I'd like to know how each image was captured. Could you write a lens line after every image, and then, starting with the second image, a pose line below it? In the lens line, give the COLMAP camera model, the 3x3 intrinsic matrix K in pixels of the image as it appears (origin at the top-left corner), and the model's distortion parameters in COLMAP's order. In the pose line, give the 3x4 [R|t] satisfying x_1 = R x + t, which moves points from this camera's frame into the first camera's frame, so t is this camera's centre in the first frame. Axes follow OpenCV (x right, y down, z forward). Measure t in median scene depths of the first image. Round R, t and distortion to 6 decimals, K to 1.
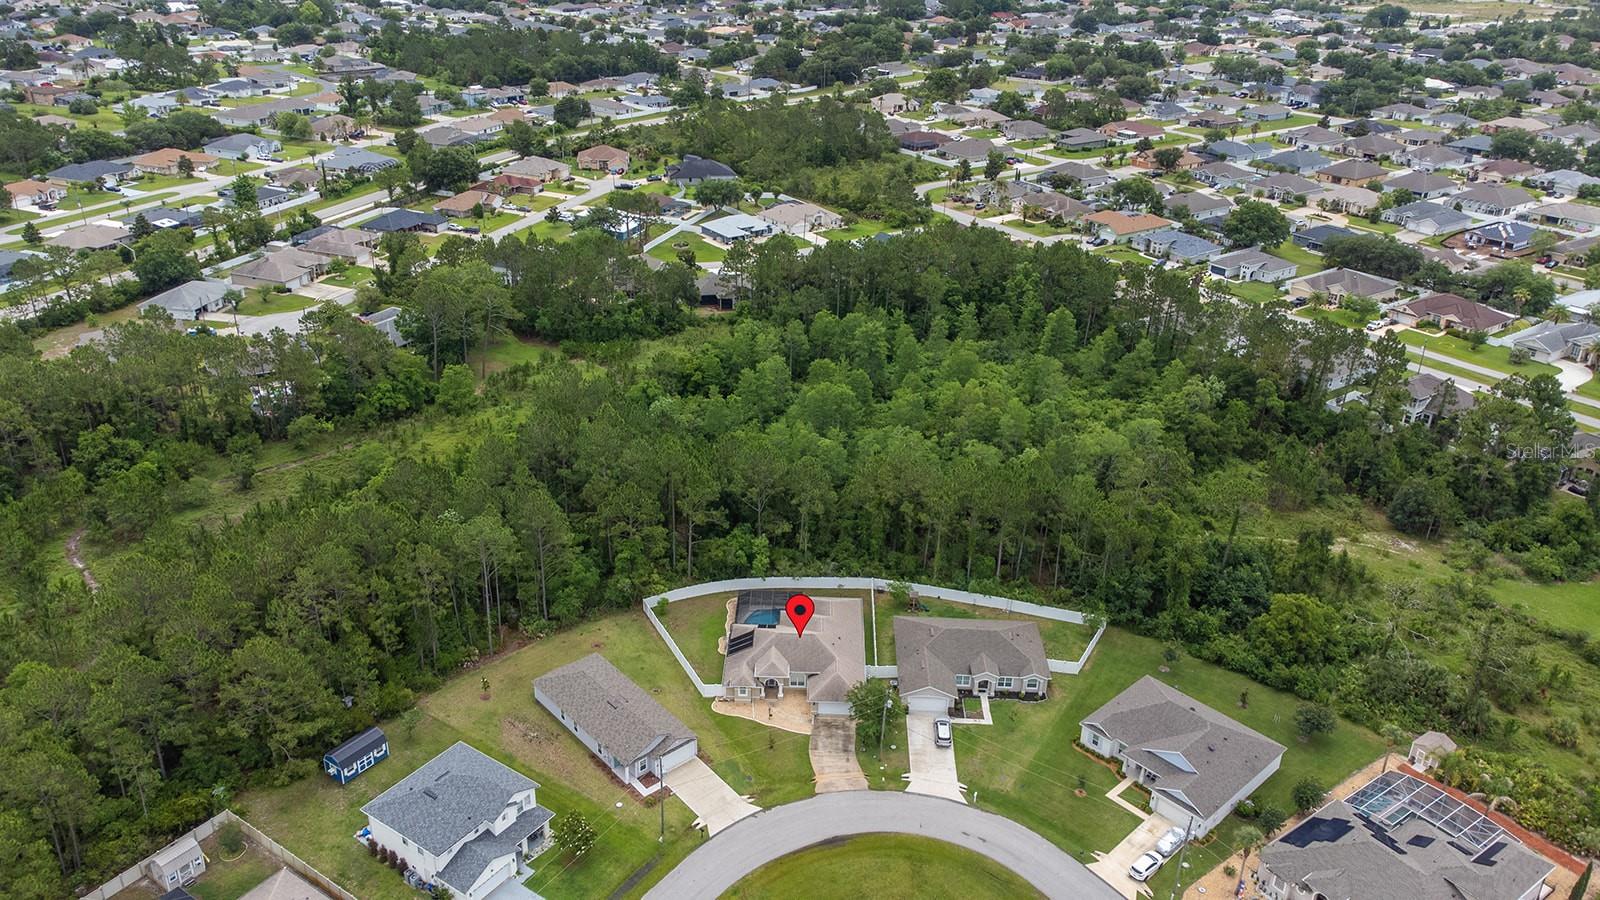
lens RADIAL K [[1192.5, 0, 804.4], [0, 1192.5, 443.4], [0, 0, 1]] dist [0.025046, 0.037893]
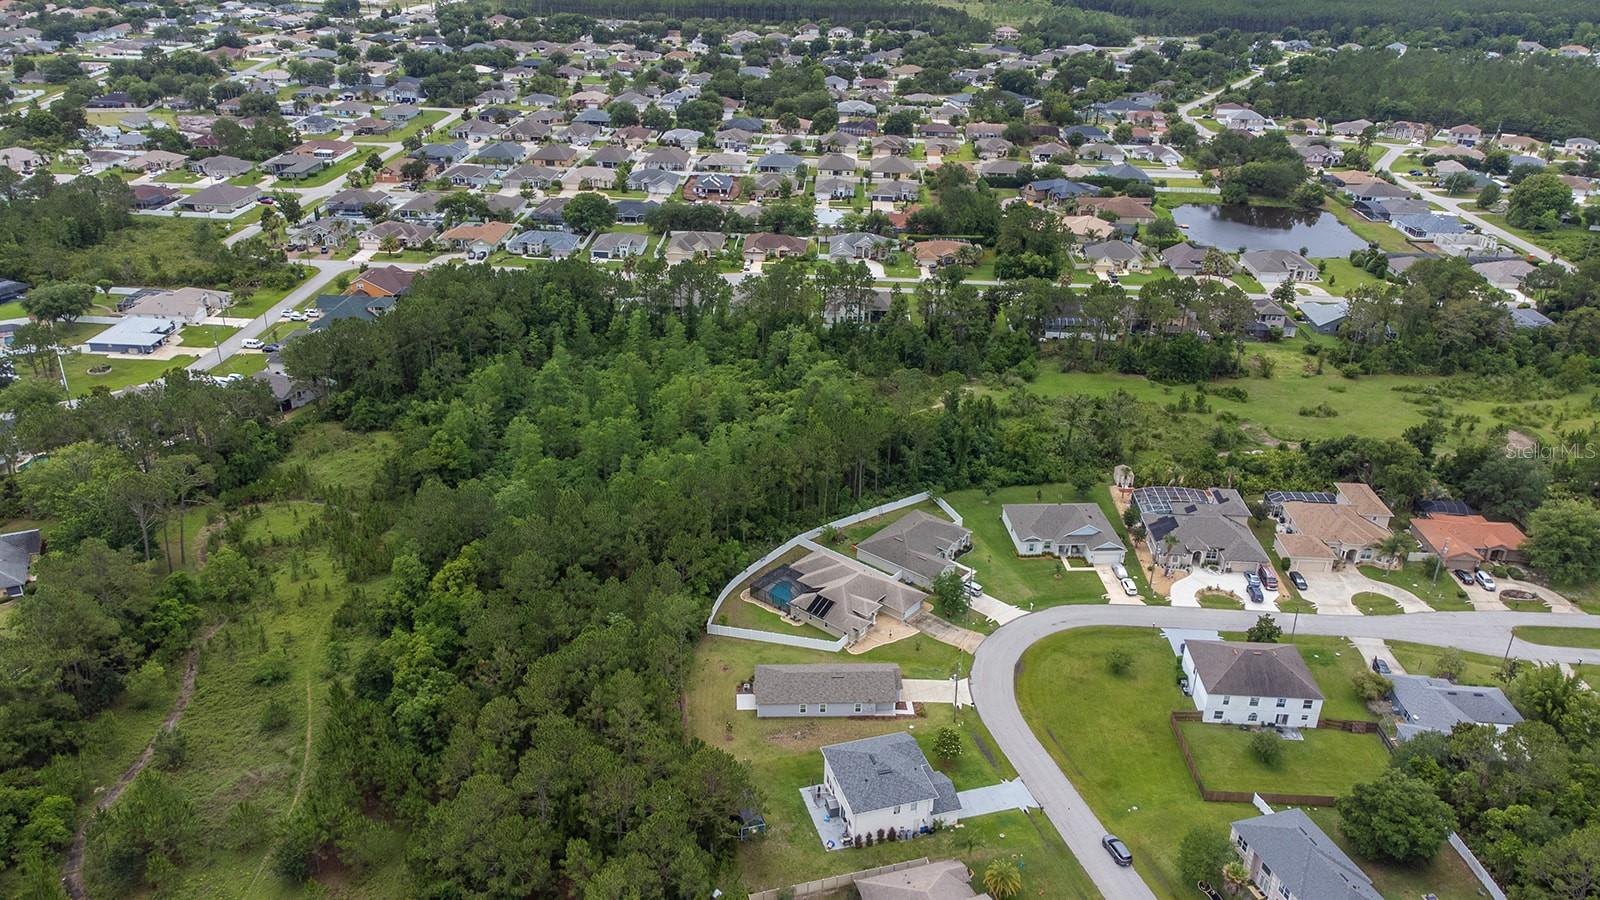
lens RADIAL K [[1192.5, 0, 804.4], [0, 1192.5, 443.4], [0, 0, 1]] dist [0.025046, 0.037893]
pose [[0.618470, -0.341749, 0.707603, -0.922003], [0.323325, 0.931393, 0.167235, -0.216660], [-0.716209, 0.125356, 0.686535, 0.123607]]
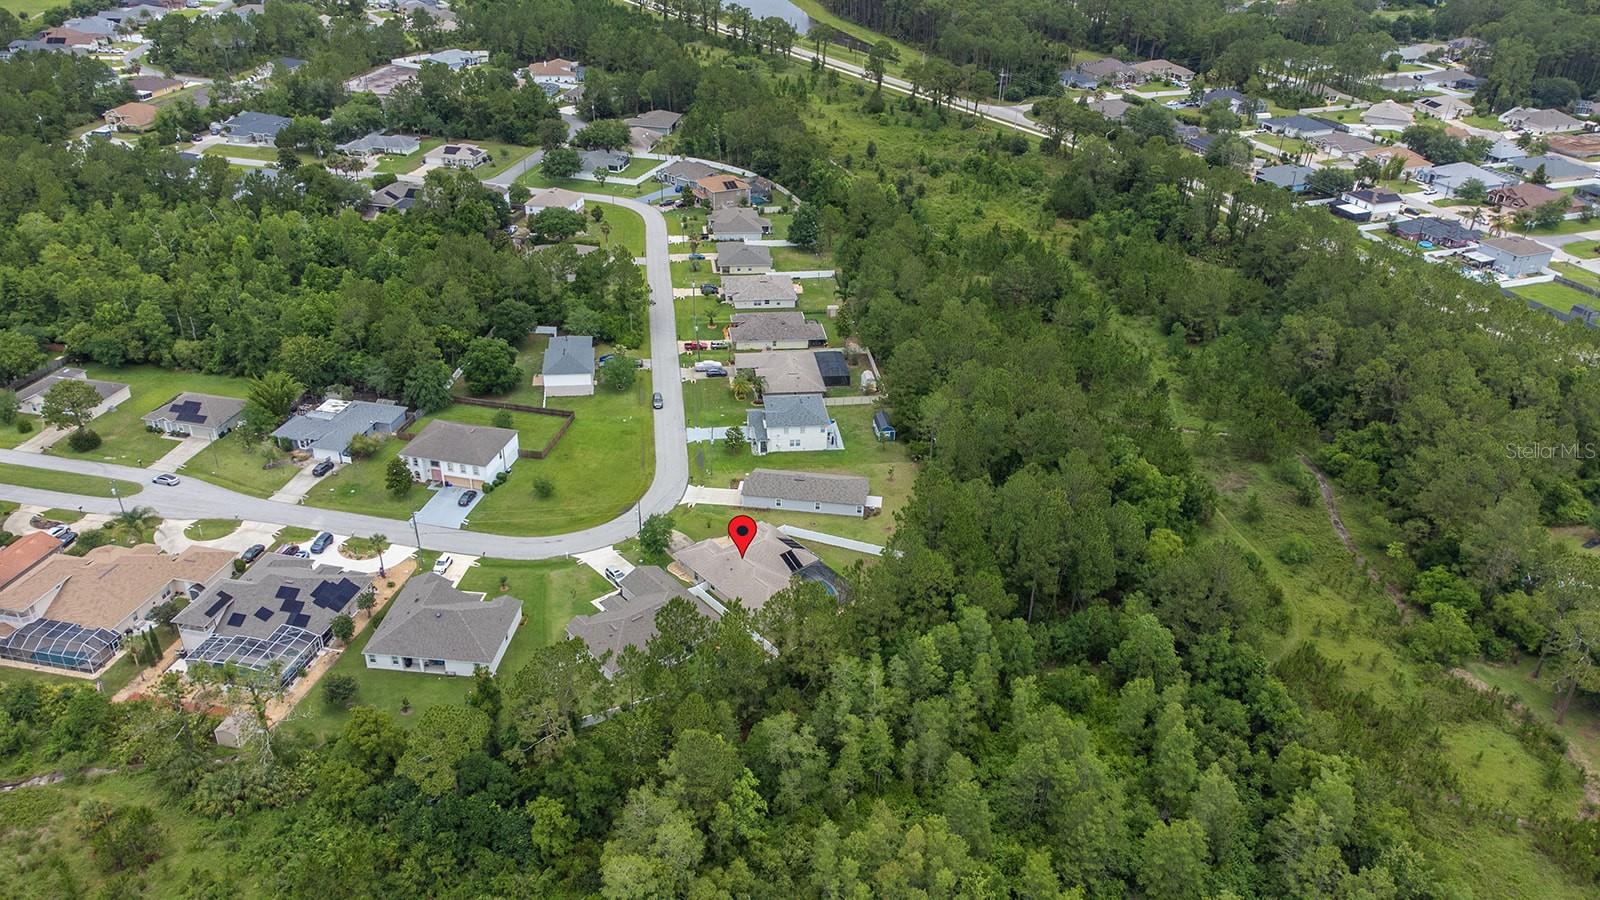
lens RADIAL K [[1192.5, 0, 804.4], [0, 1192.5, 443.4], [0, 0, 1]] dist [0.025046, 0.037893]
pose [[-0.738517, 0.286788, -0.610201, 0.692624], [-0.324595, 0.642013, 0.694592, -0.798072], [0.590958, 0.711036, -0.381048, 1.447506]]
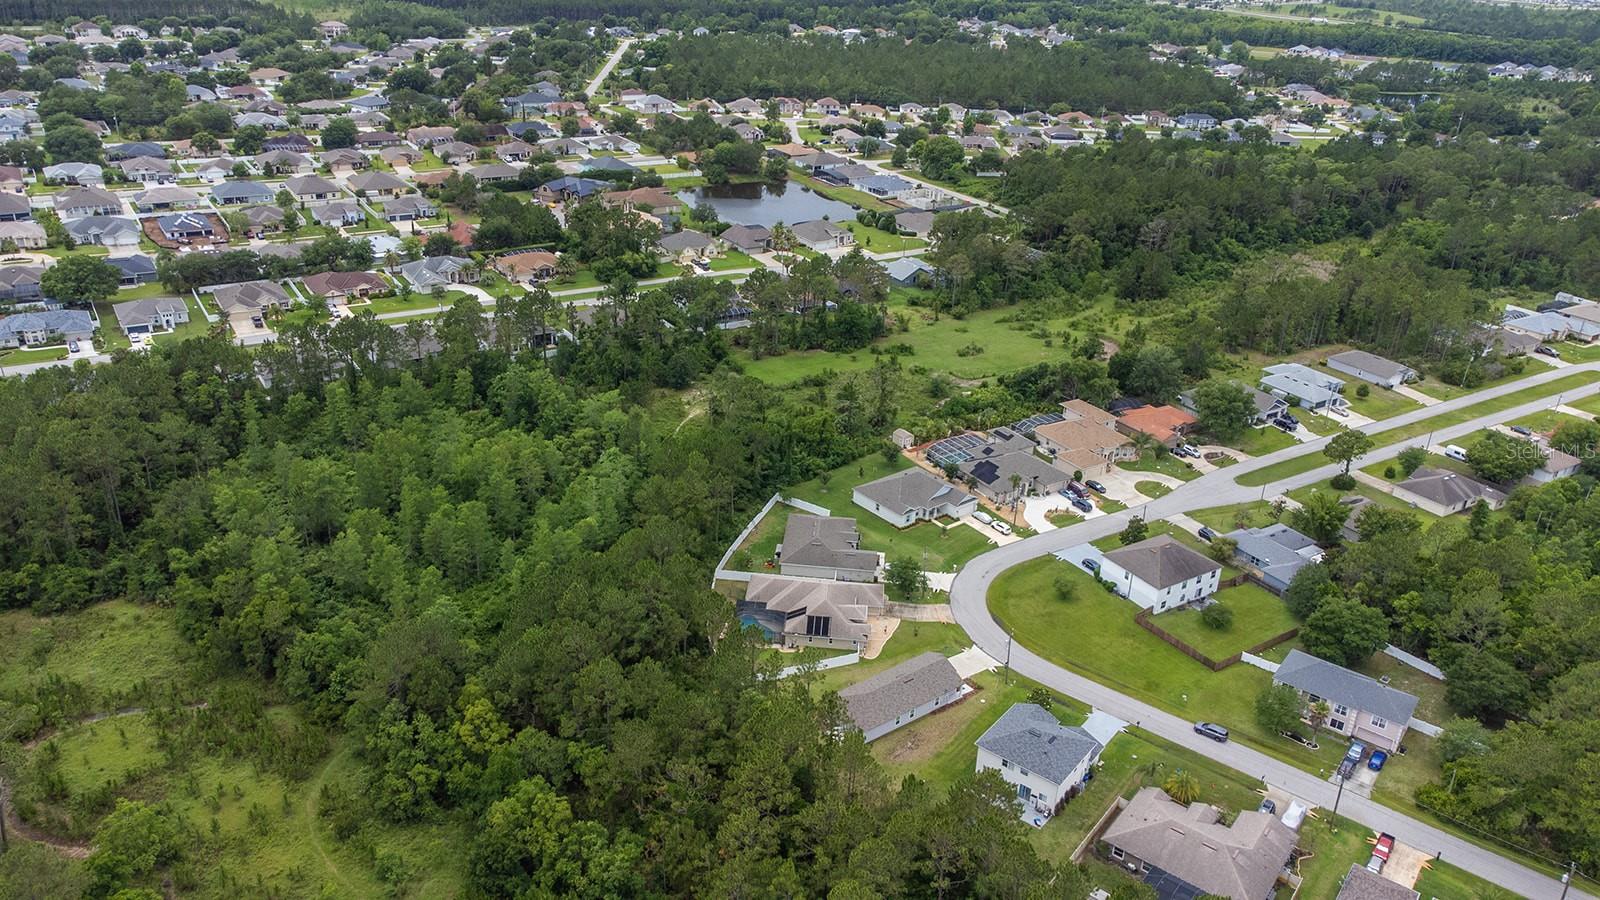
lens RADIAL K [[1192.5, 0, 804.4], [0, 1192.5, 443.4], [0, 0, 1]] dist [0.025046, 0.037893]
pose [[0.051106, -0.433123, 0.899885, -1.132867], [0.379340, 0.841950, 0.383695, -0.497174], [-0.923845, 0.321753, 0.207330, 0.705981]]
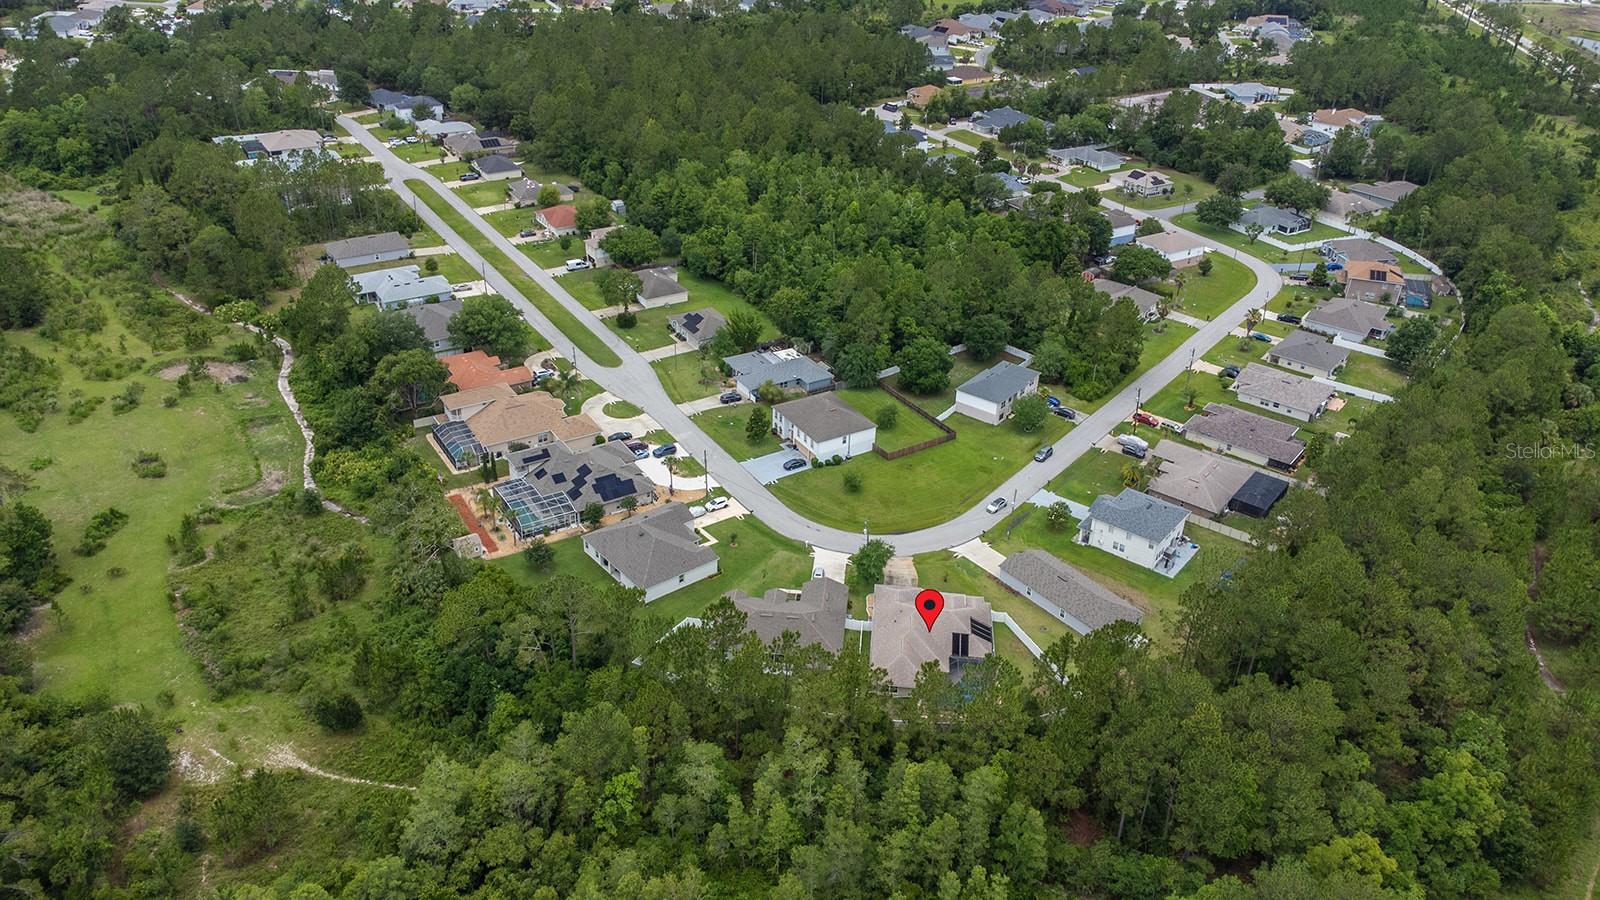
lens RADIAL K [[1192.5, 0, 804.4], [0, 1192.5, 443.4], [0, 0, 1]] dist [0.025046, 0.037893]
pose [[-0.996718, -0.077272, 0.024138, 0.106820], [-0.025709, 0.584867, 0.810722, -0.882478], [-0.076764, 0.807440, -0.584934, 1.576772]]
